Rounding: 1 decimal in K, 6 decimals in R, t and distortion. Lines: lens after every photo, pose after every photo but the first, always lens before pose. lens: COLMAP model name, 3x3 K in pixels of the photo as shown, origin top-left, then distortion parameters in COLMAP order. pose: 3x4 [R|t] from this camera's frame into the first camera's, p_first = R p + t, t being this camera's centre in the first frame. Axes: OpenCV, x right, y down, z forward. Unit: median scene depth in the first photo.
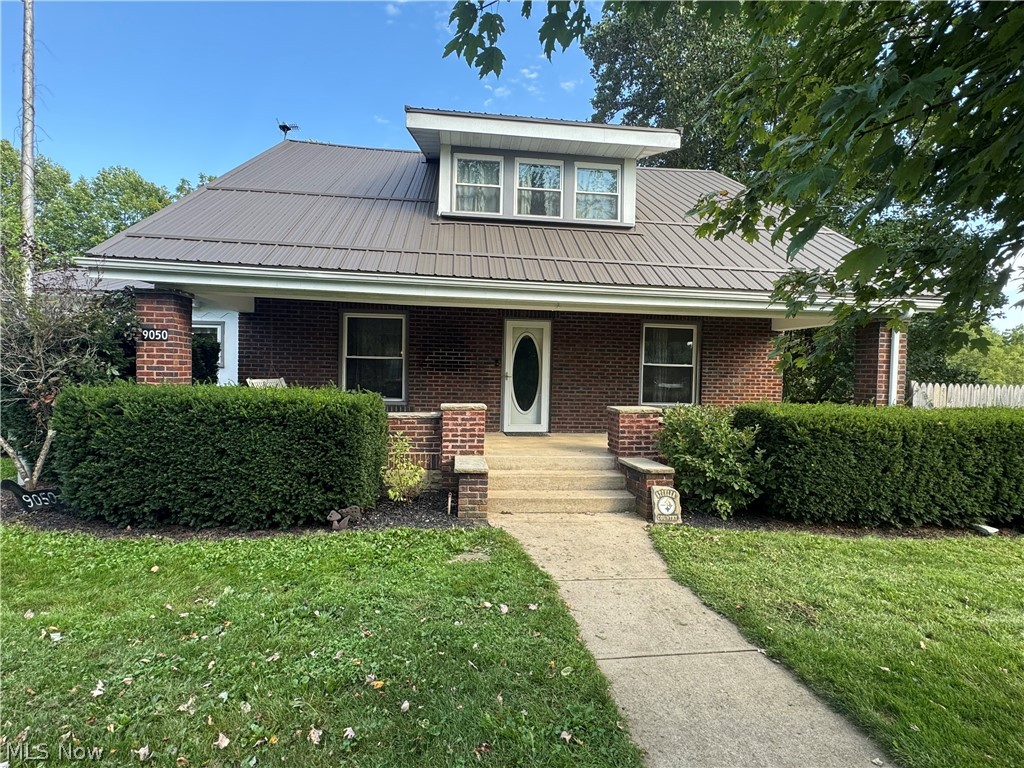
lens RADIAL K [[512.4, 0, 515.0], [0, 512.4, 382.8], [0, 0, 1]] dist [-0.005699, -0.000526]
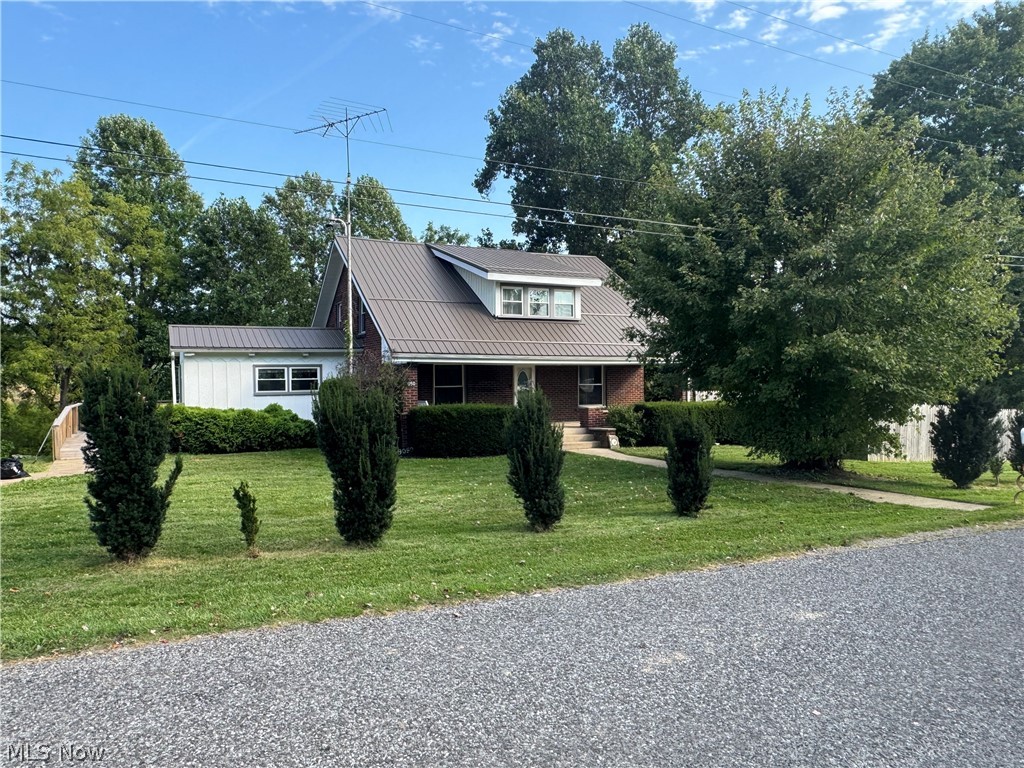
lens RADIAL K [[713.5, 0, 511.1], [0, 713.5, 386.1], [0, 0, 1]] dist [-0.000123, -0.000022]
pose [[0.935998, -0.033539, 0.350404, -1.271840], [0.033961, 0.999411, 0.004942, -0.073663], [-0.350363, 0.007275, 0.936586, -1.944140]]
